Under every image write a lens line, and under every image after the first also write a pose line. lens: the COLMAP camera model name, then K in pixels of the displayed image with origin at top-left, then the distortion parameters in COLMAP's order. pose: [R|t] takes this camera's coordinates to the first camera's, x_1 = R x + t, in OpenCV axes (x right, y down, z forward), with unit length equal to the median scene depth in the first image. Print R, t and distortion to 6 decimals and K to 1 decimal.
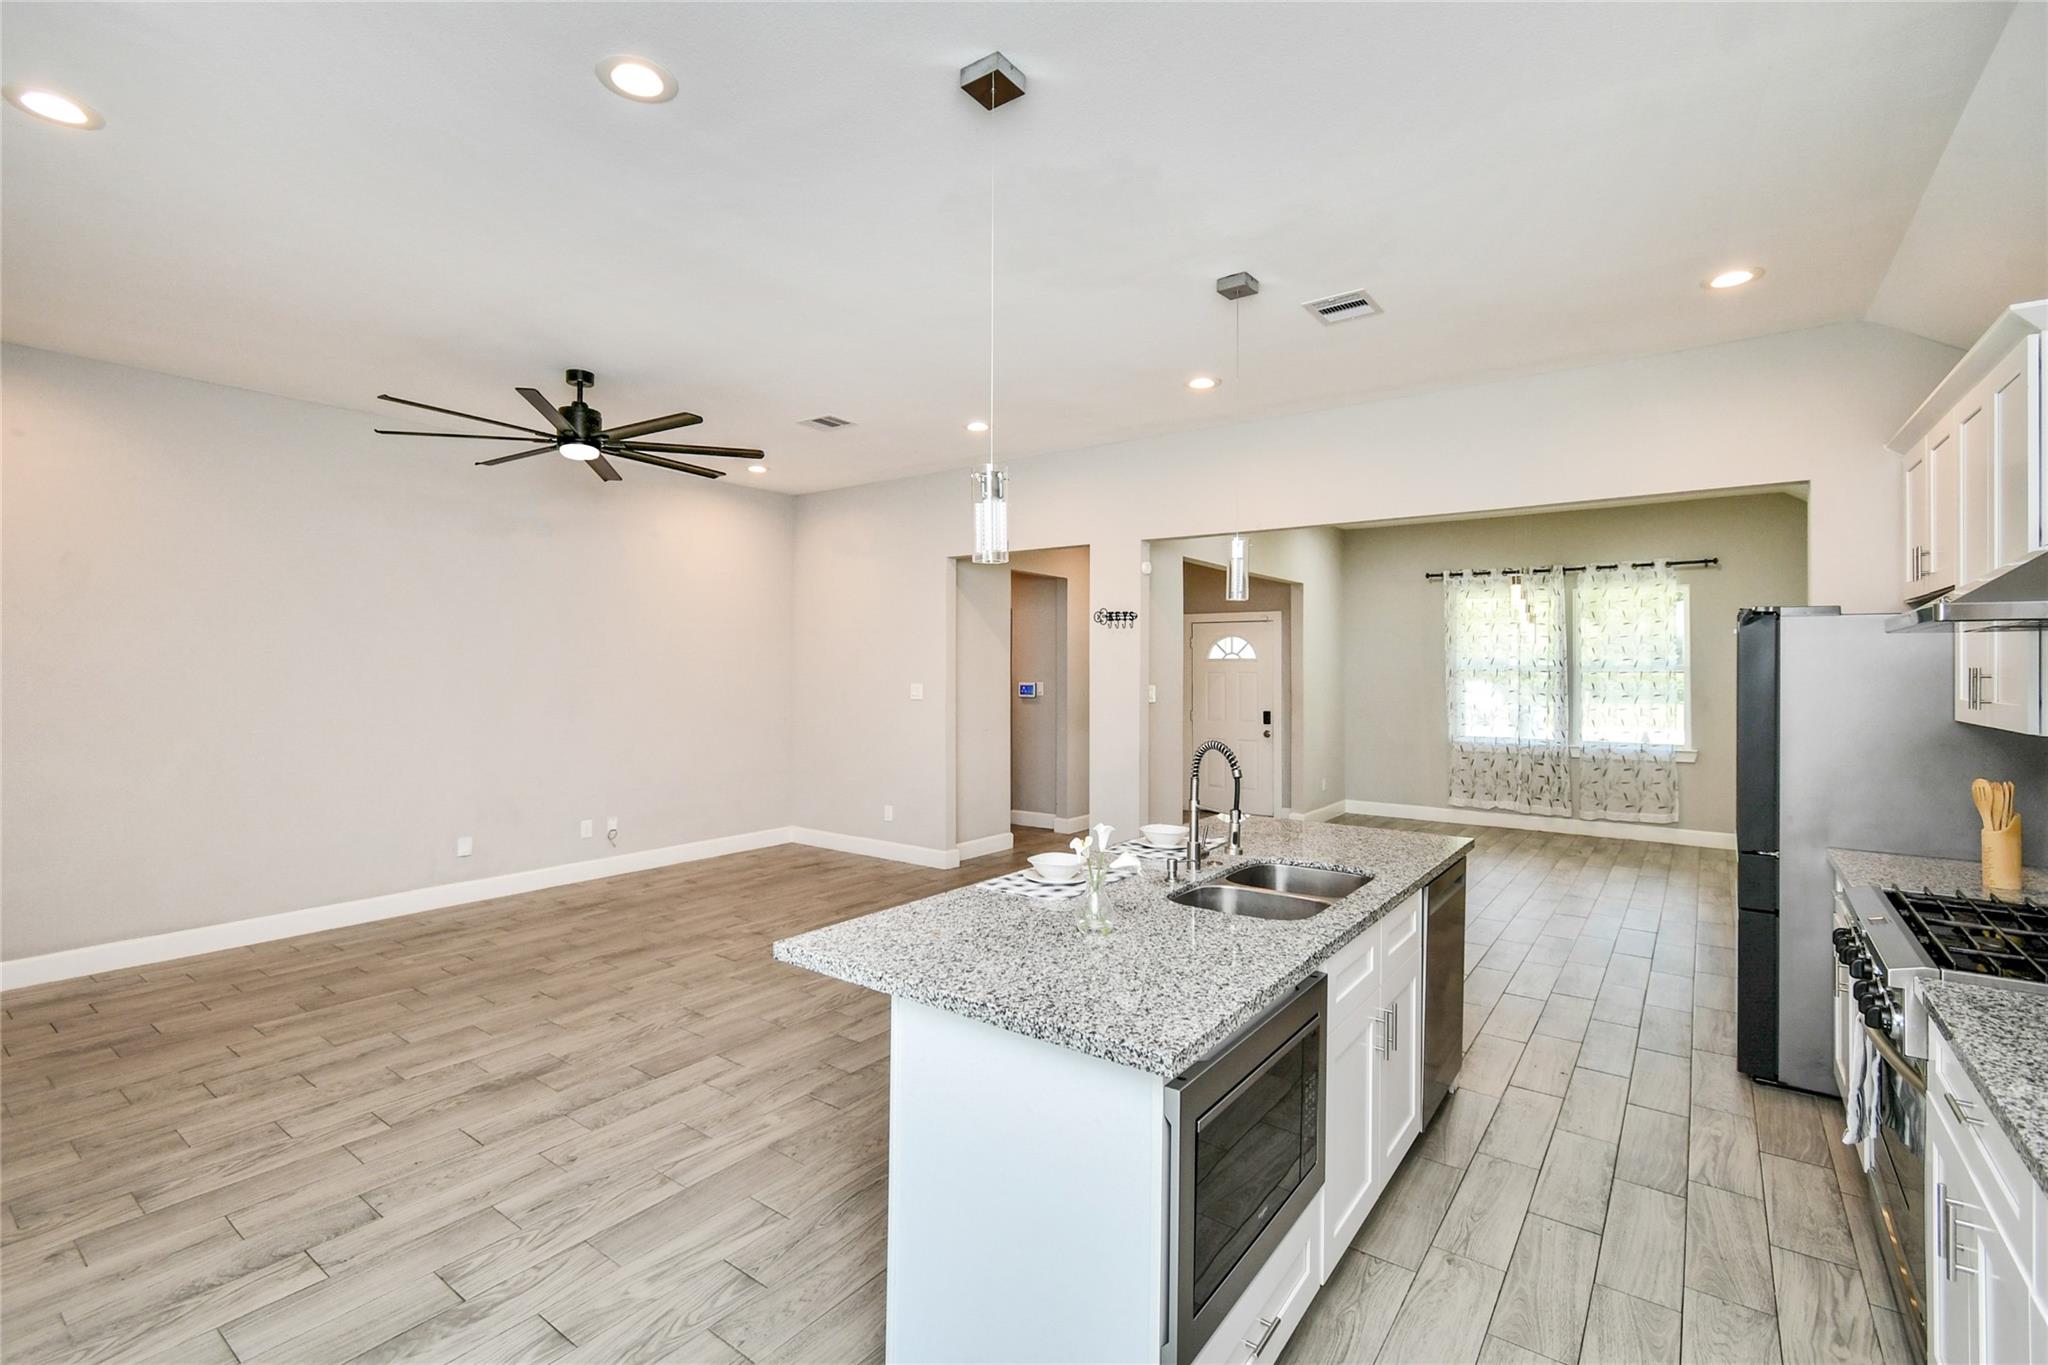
lens RADIAL K [[926.1, 0, 1031.4], [0, 926.1, 657.4], [0, 0, 1]] dist [0.027644, -0.010037]
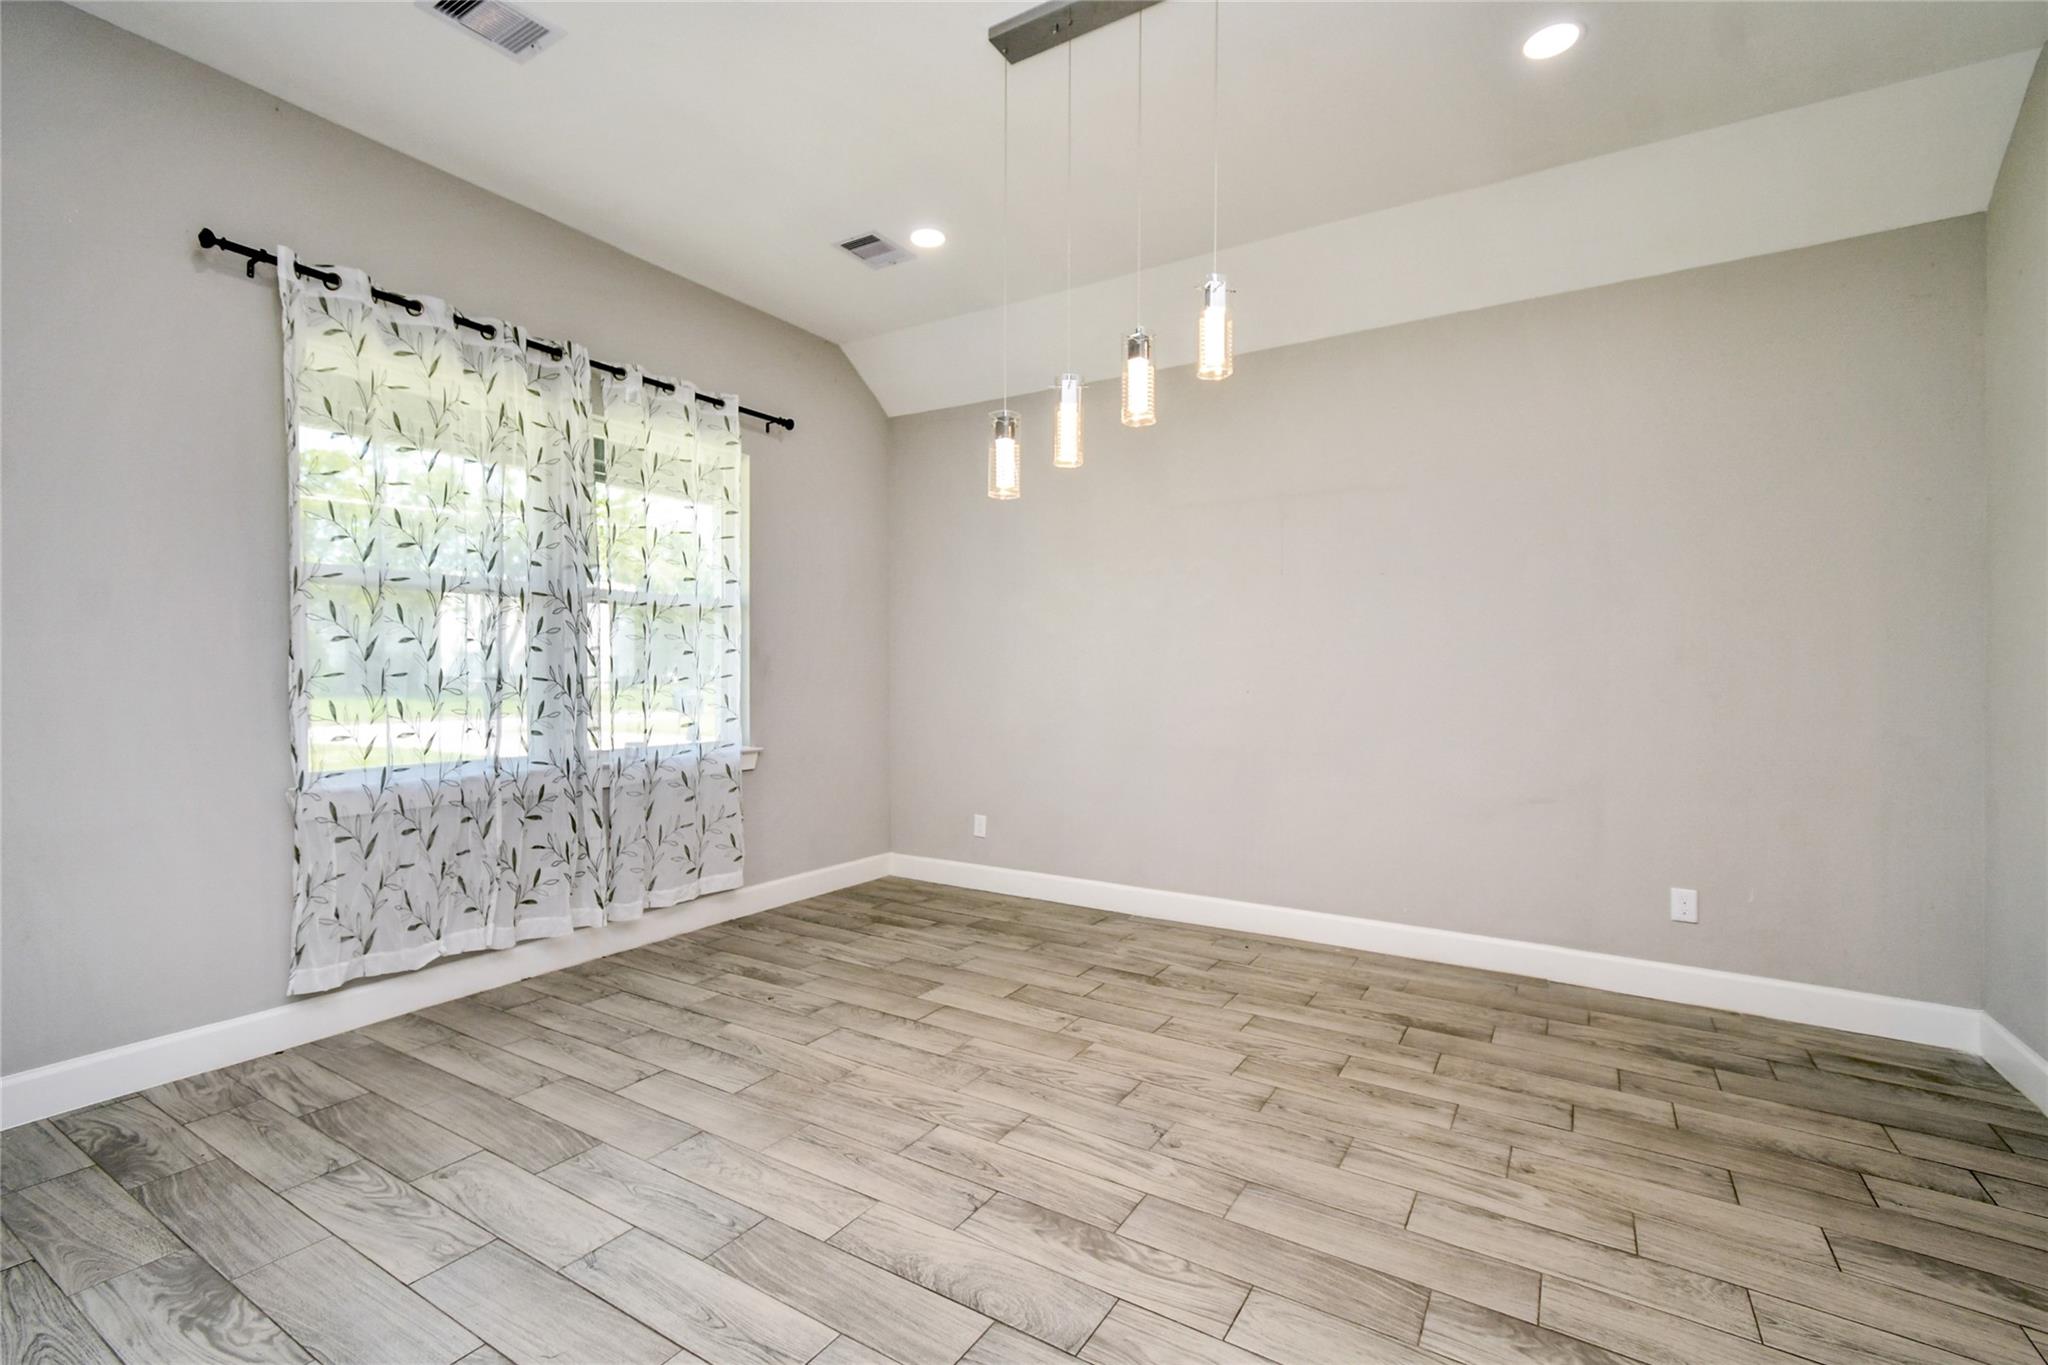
lens RADIAL K [[922.8, 0, 999.3], [0, 922.8, 688.8], [0, 0, 1]] dist [0.019628, 0.000007]
pose [[-0.053376, -0.024453, 0.998275, 0.270963], [-0.019645, 0.999532, 0.023434, 0.095225], [-0.998381, -0.018361, -0.053832, 1.790457]]
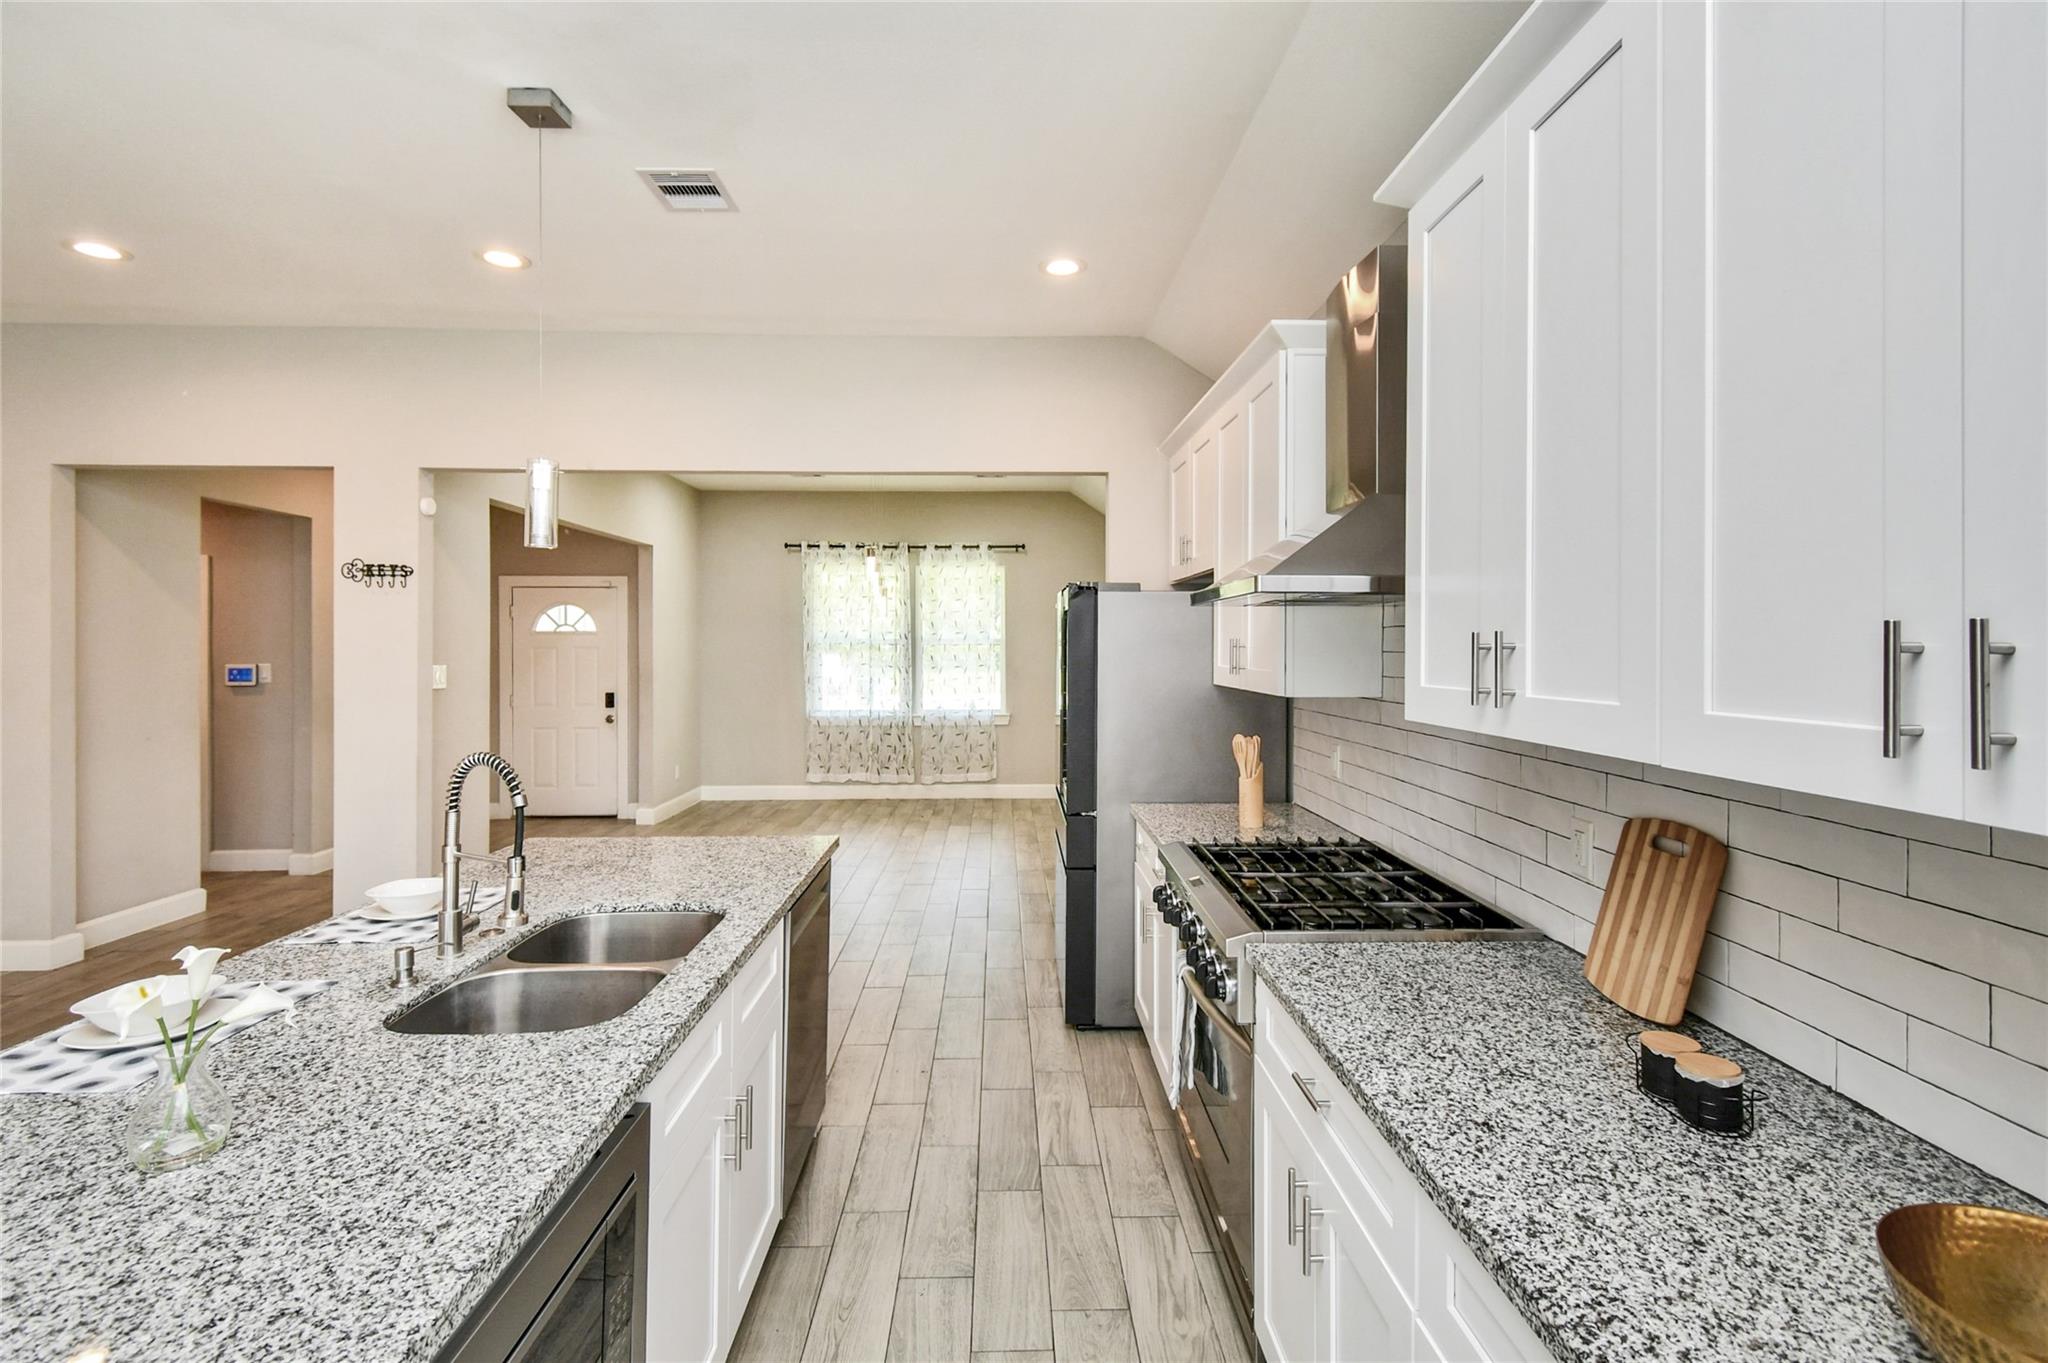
lens RADIAL K [[938.2, 0, 1023.6], [0, 938.2, 645.2], [0, 0, 1]] dist [-0.002733, 0.000094]
pose [[0.794627, -0.005160, 0.607077, 0.074145], [-0.003468, 0.999909, 0.013038, 0.003642], [-0.607089, -0.012466, 0.794536, 0.185532]]
